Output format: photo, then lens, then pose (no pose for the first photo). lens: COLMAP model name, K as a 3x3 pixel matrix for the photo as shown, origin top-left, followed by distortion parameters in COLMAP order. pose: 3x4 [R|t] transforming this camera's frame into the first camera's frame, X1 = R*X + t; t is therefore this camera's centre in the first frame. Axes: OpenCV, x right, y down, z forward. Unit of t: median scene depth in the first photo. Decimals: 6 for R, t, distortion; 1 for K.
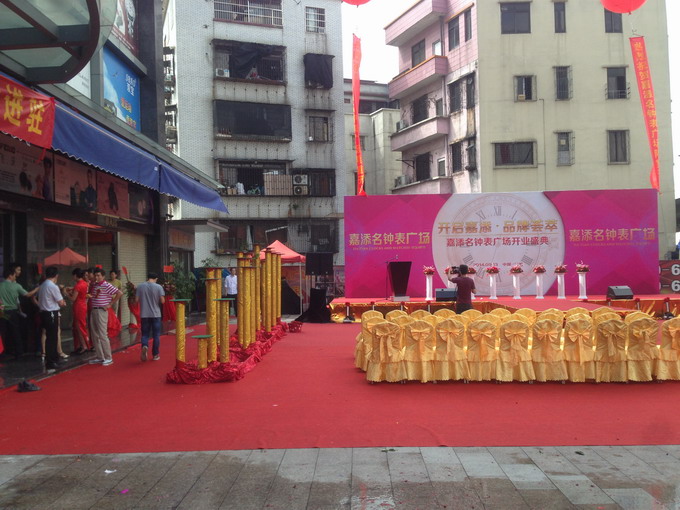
lens RADIAL K [[623.5, 0, 340.0], [0, 623.5, 255.0], [0, 0, 1]] dist [0.084674, 0.003502]
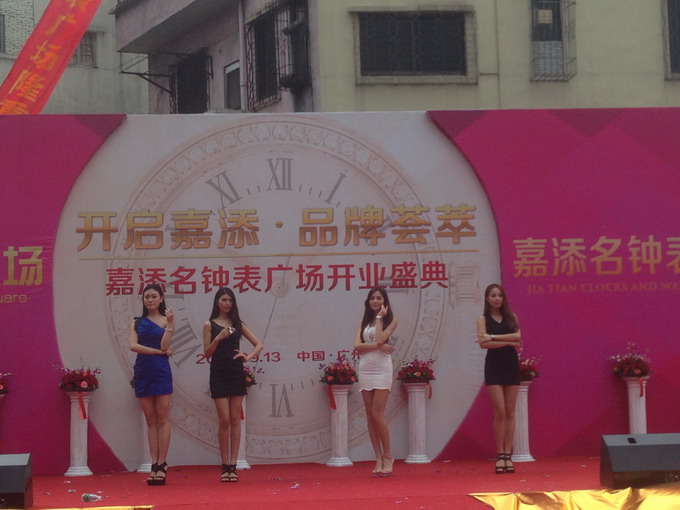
lens RADIAL K [[1298.2, 0, 340.0], [0, 1298.2, 255.0], [0, 0, 1]] dist [0.018774, 0.199556]
pose [[0.993350, 0.000126, 0.115136, 0.152118], [0.007450, 0.997833, -0.065370, 0.005443], [-0.114895, 0.065793, 0.991197, 0.287508]]
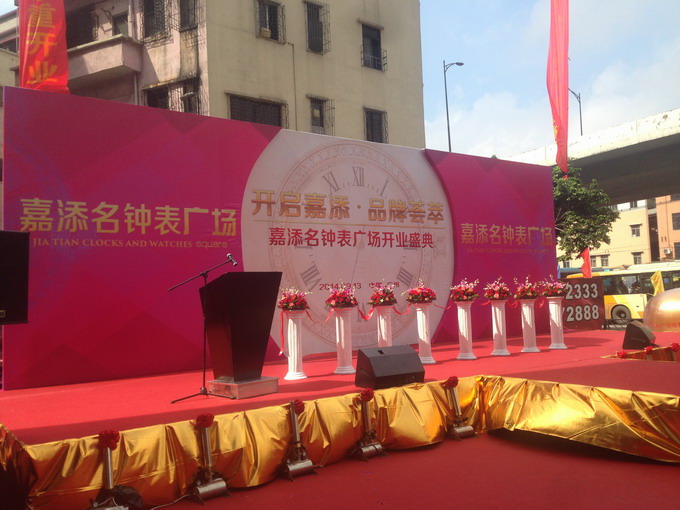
lens RADIAL K [[623.5, 0, 340.0], [0, 623.5, 255.0], [0, 0, 1]] dist [0.084674, 0.003502]
pose [[0.791923, 0.025980, 0.610068, -0.041311], [0.006383, 0.998688, -0.050815, 0.011442], [-0.610588, 0.044136, 0.790718, 0.454573]]
